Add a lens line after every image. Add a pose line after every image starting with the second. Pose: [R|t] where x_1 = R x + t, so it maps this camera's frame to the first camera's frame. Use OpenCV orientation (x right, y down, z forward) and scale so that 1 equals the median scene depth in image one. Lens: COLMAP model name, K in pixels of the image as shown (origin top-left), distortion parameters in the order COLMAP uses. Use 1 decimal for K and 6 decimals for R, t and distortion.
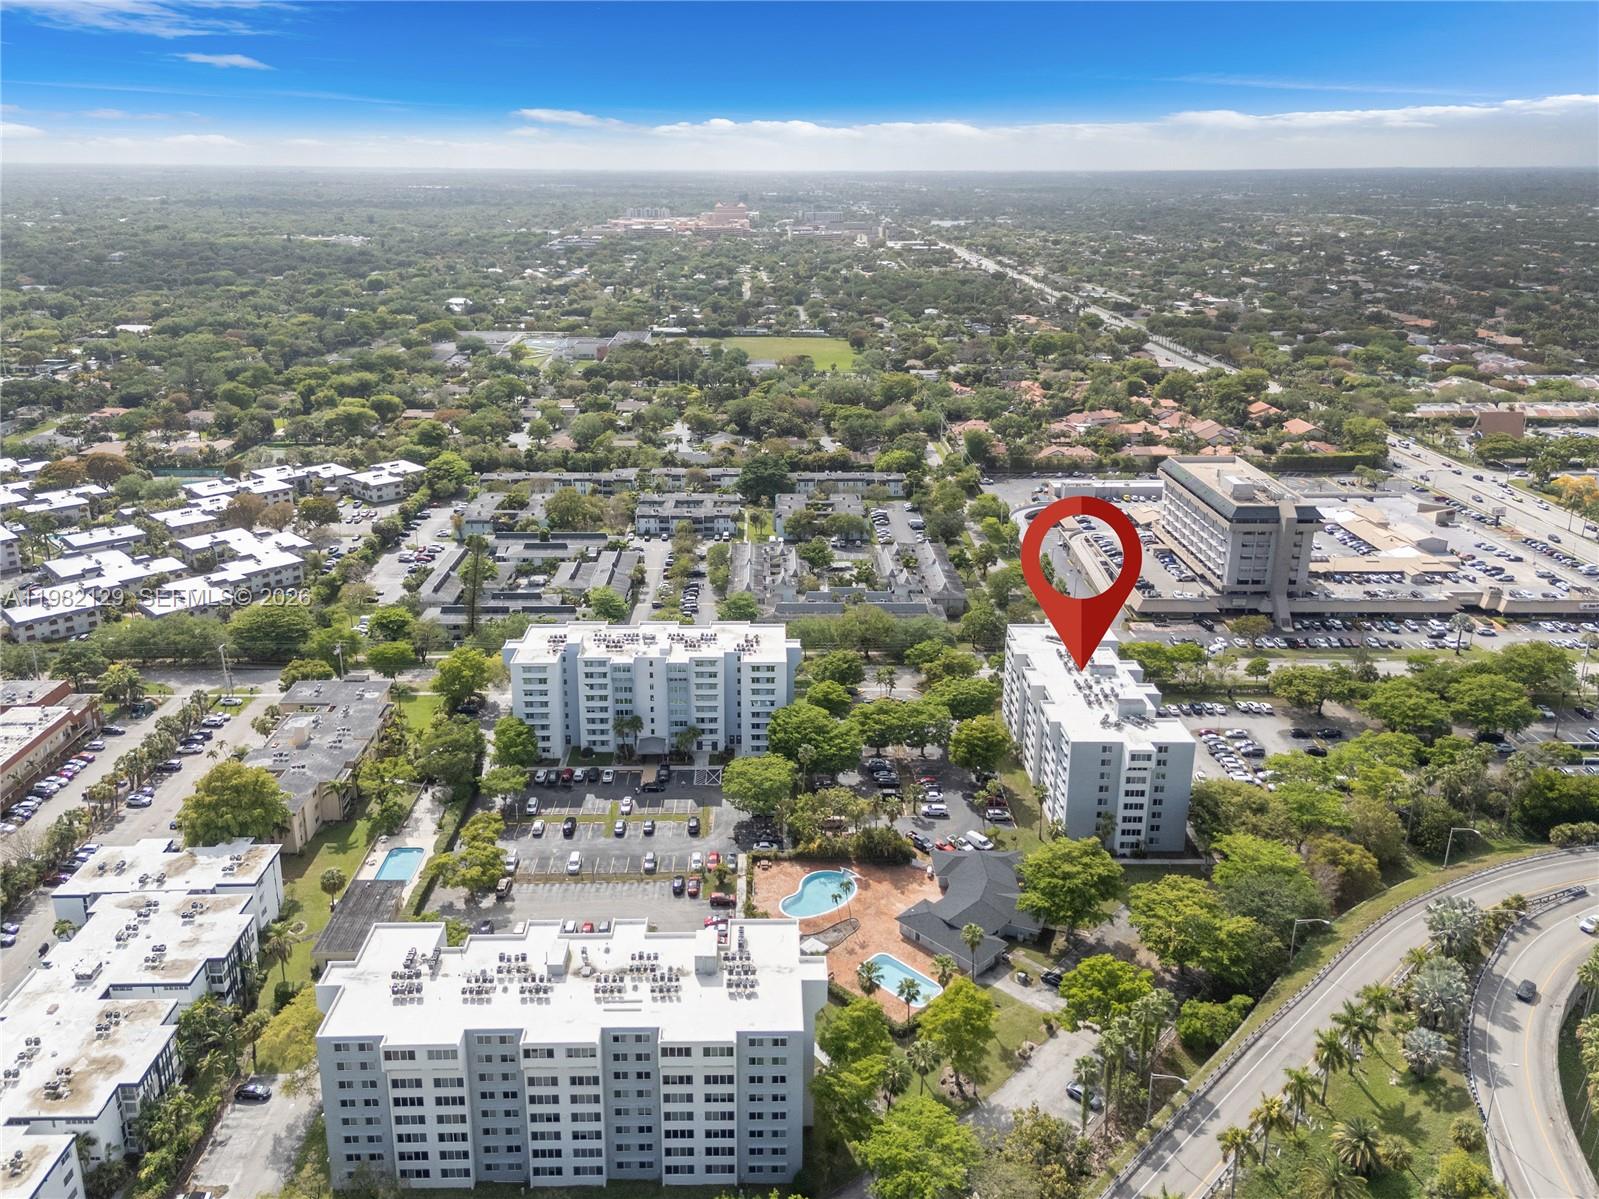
lens RADIAL K [[1151.7, 0, 755.9], [0, 1151.7, 592.8], [0, 0, 1]] dist [0.086669, -0.000429]
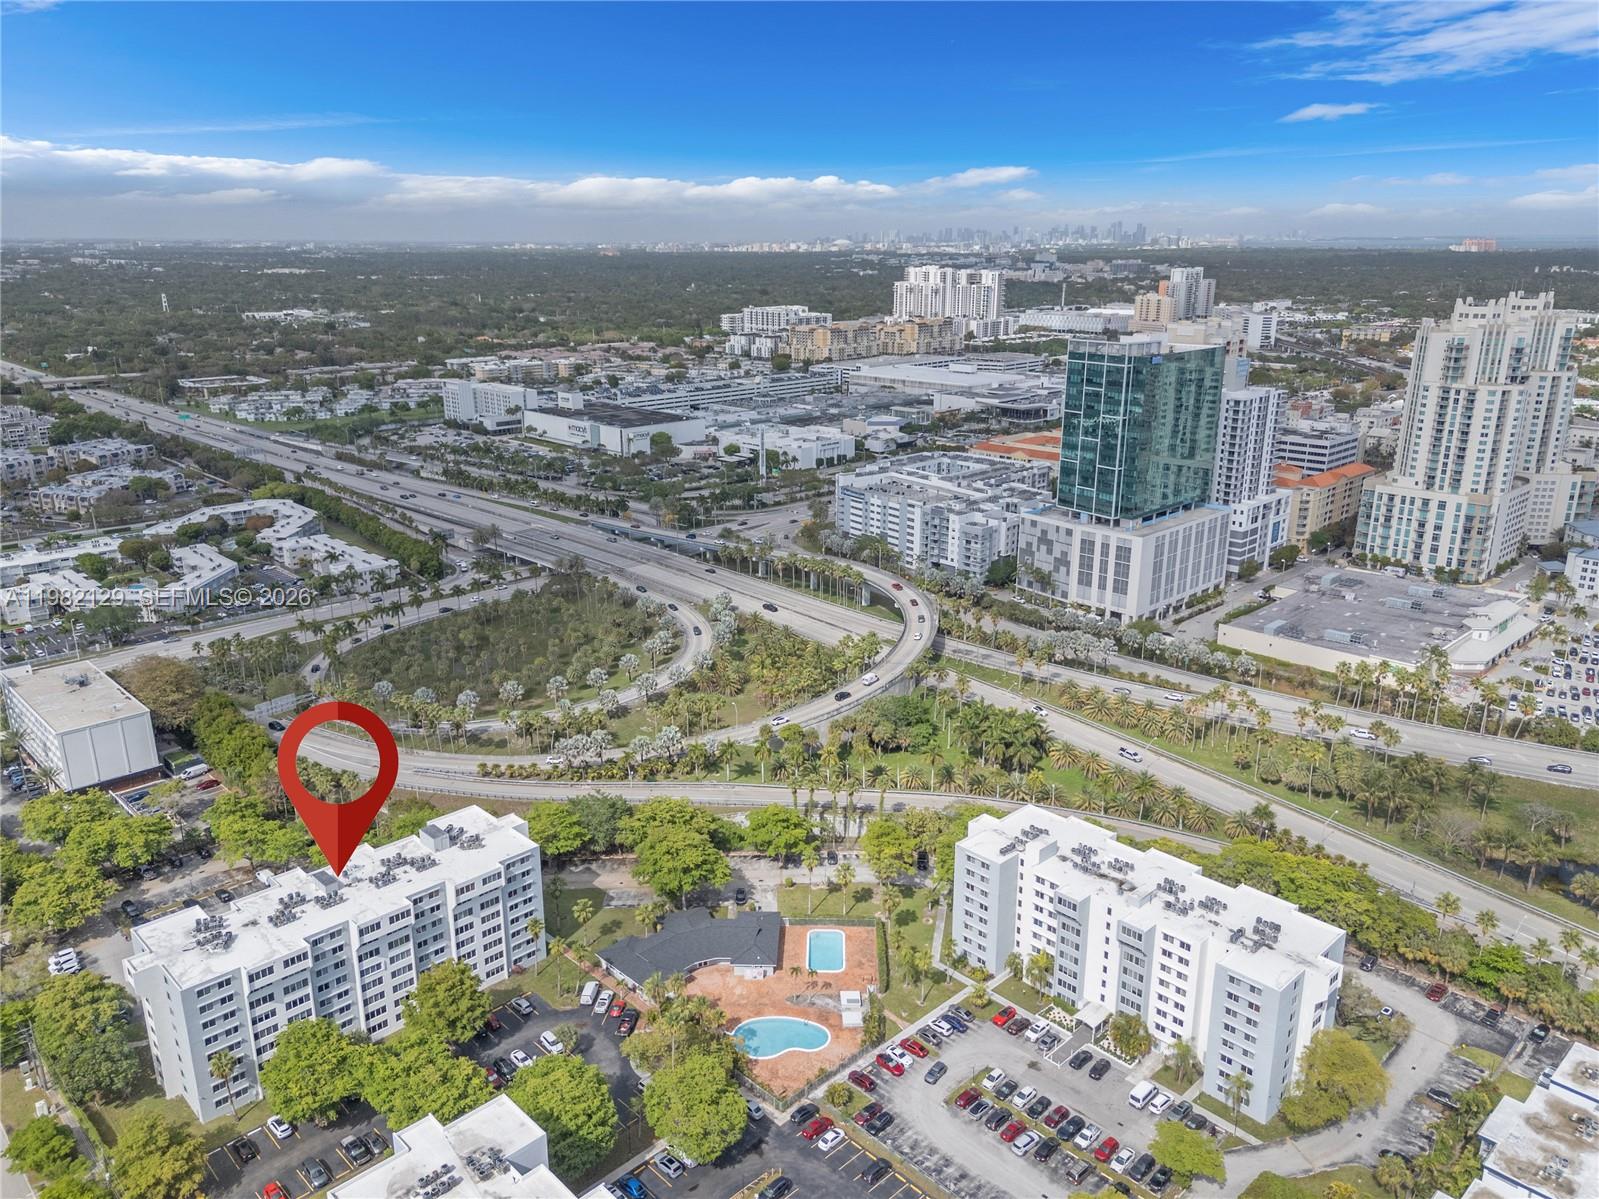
lens RADIAL K [[1159.6, 0, 796.1], [0, 1159.6, 609.6], [0, 0, 1]] dist [0.108538, -0.107194]
pose [[-0.692405, -0.212619, 0.689470, -0.438435], [0.248368, 0.826954, 0.504441, -0.409873], [-0.677413, 0.520520, -0.519779, 1.071137]]
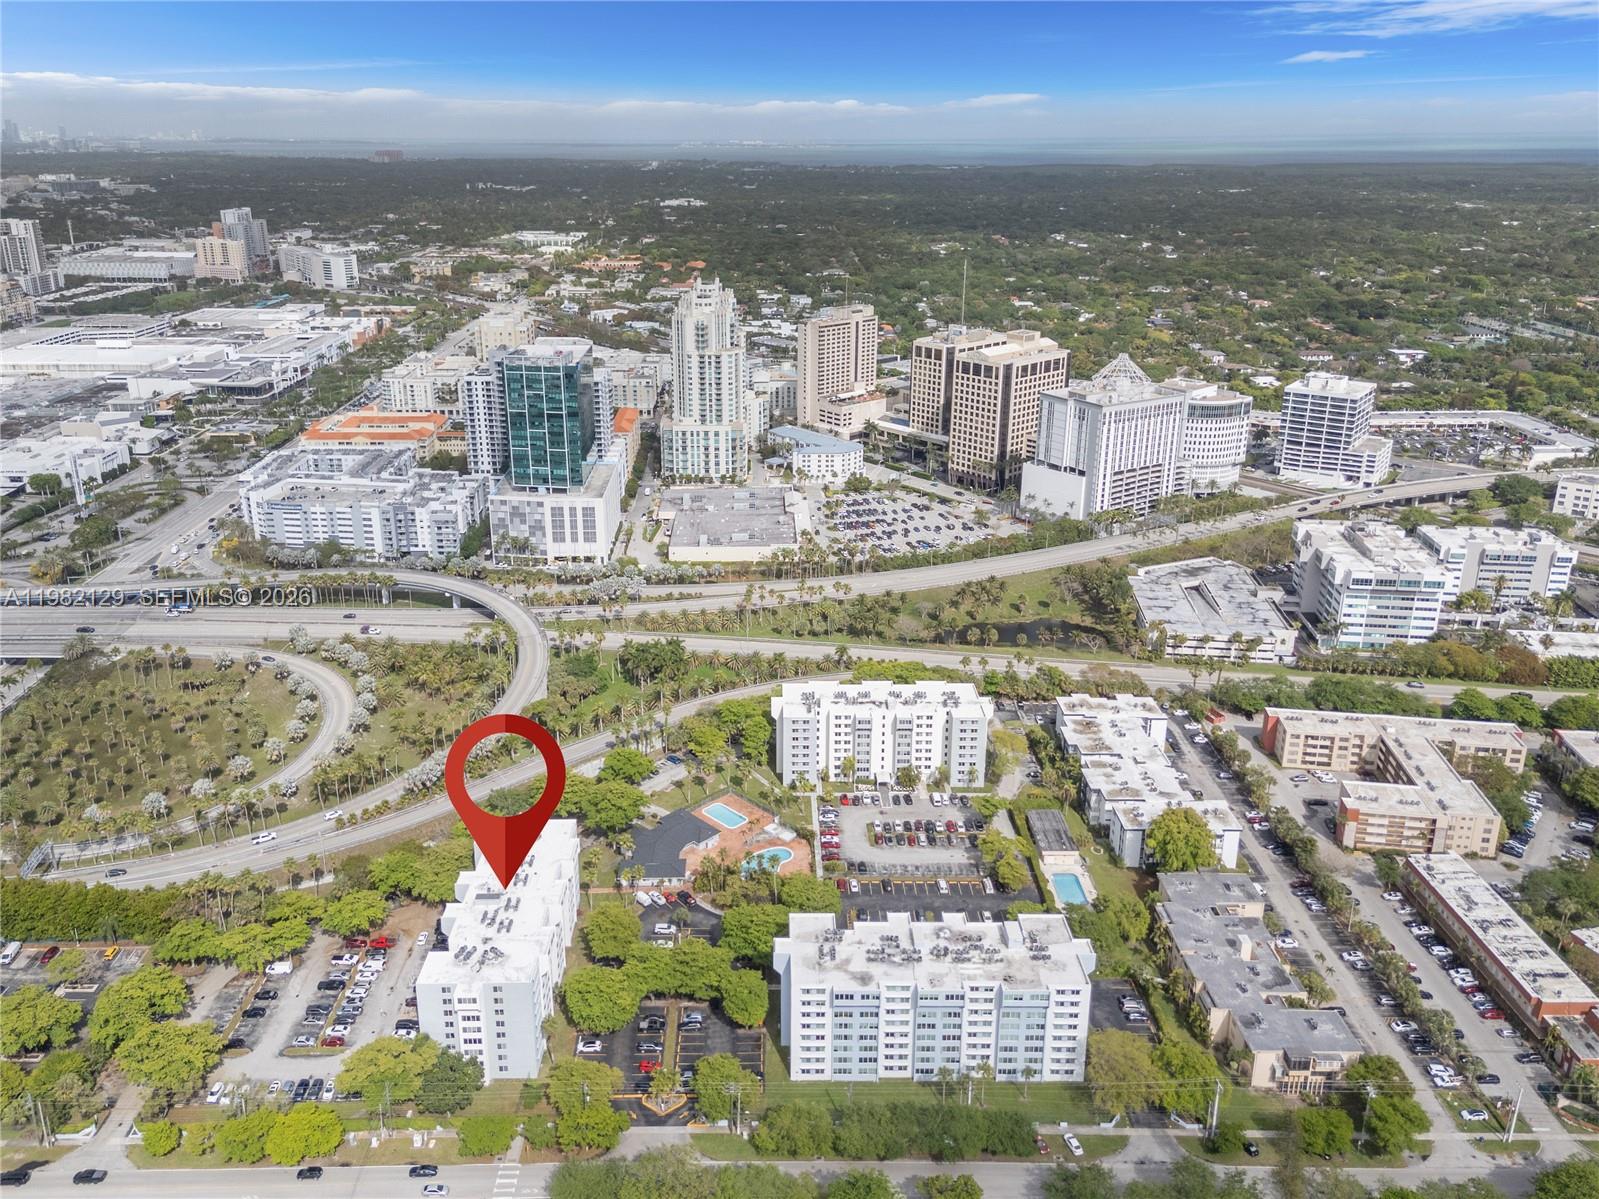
lens RADIAL K [[1178.6, 0, 755.4], [0, 1178.6, 532.1], [0, 0, 1]] dist [0.100311, -0.099599]
pose [[-0.999933, 0.003683, 0.010983, 0.042067], [0.009669, 0.787537, 0.616192, -0.837785], [-0.006380, 0.616257, -0.787519, 1.597024]]
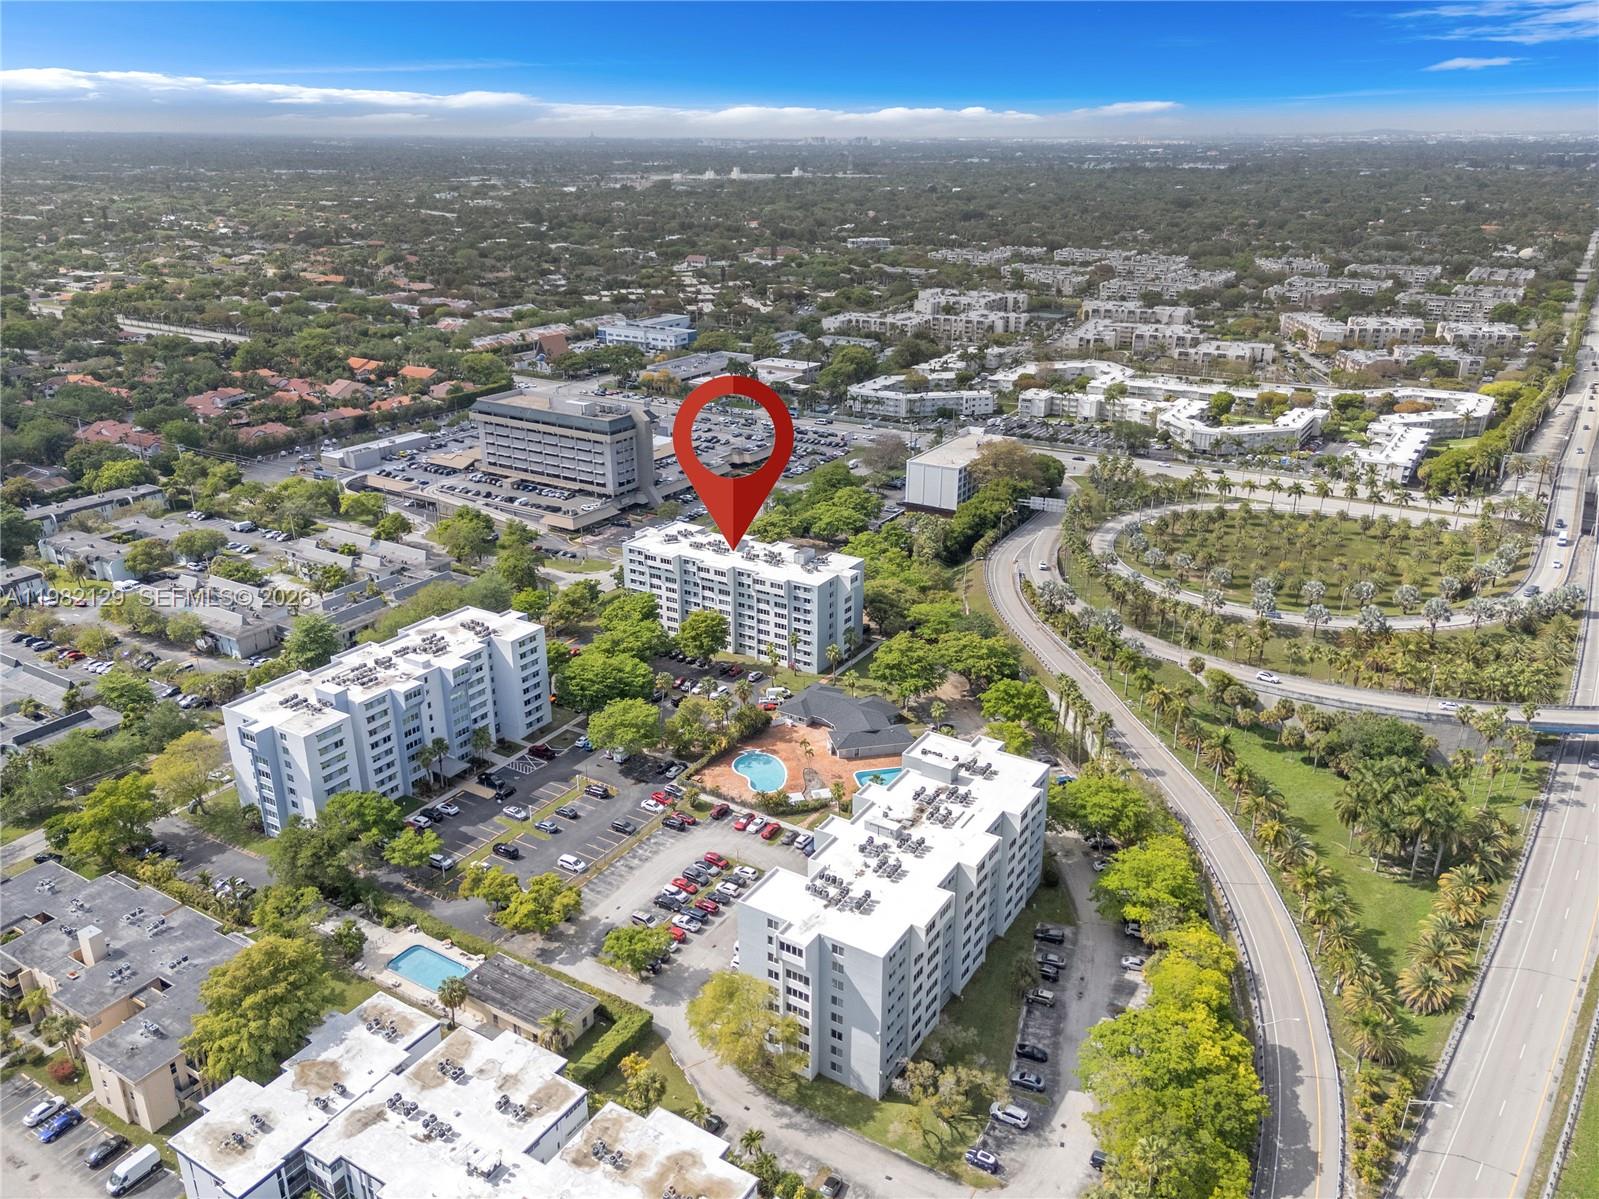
lens RADIAL K [[1149.5, 0, 803.9], [0, 1149.5, 641.9], [0, 0, 1]] dist [0.148789, -0.235522]
pose [[0.525676, -0.335705, 0.781644, -0.633580], [0.285829, 0.935123, 0.209395, -0.071341], [-0.801228, 0.113342, 0.587526, 0.230879]]
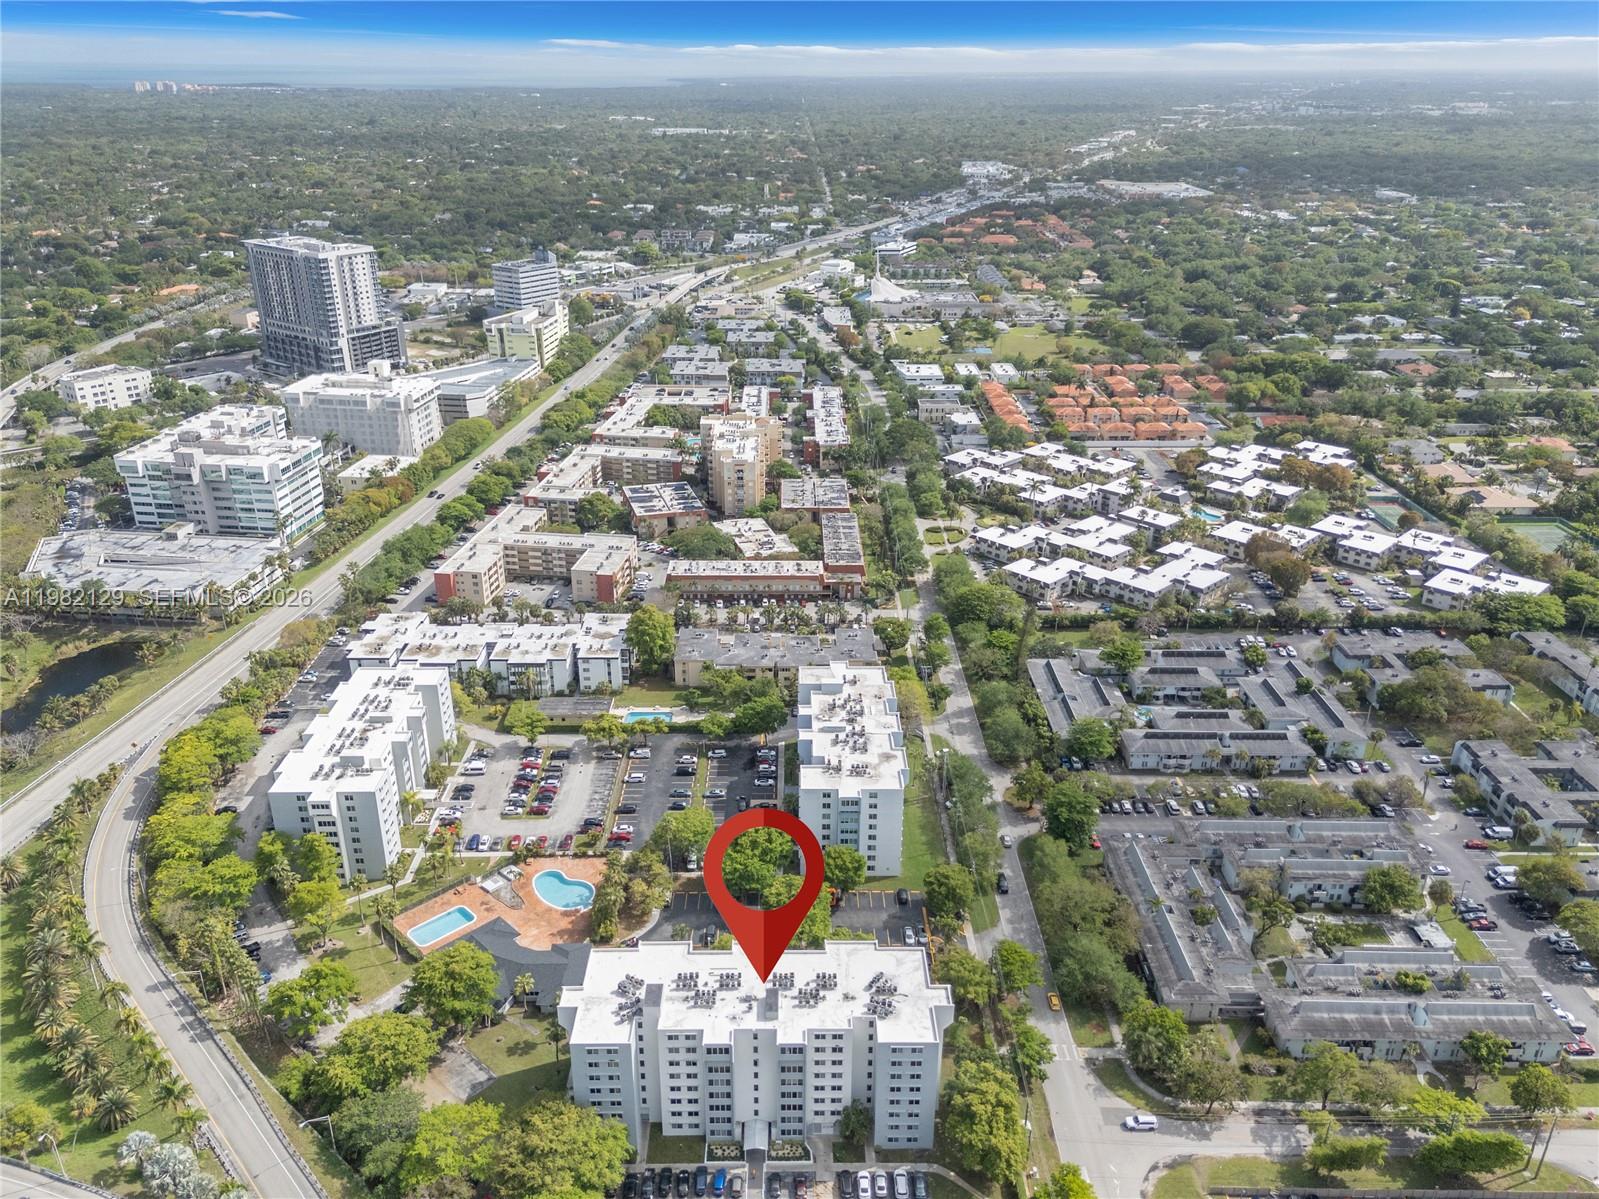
lens RADIAL K [[1159.6, 0, 796.1], [0, 1159.6, 609.6], [0, 0, 1]] dist [0.108538, -0.107194]
pose [[0.028186, 0.414738, -0.909504, 0.878100], [-0.352173, 0.855647, 0.379265, -0.455535], [0.935510, 0.309613, 0.170177, 0.759396]]
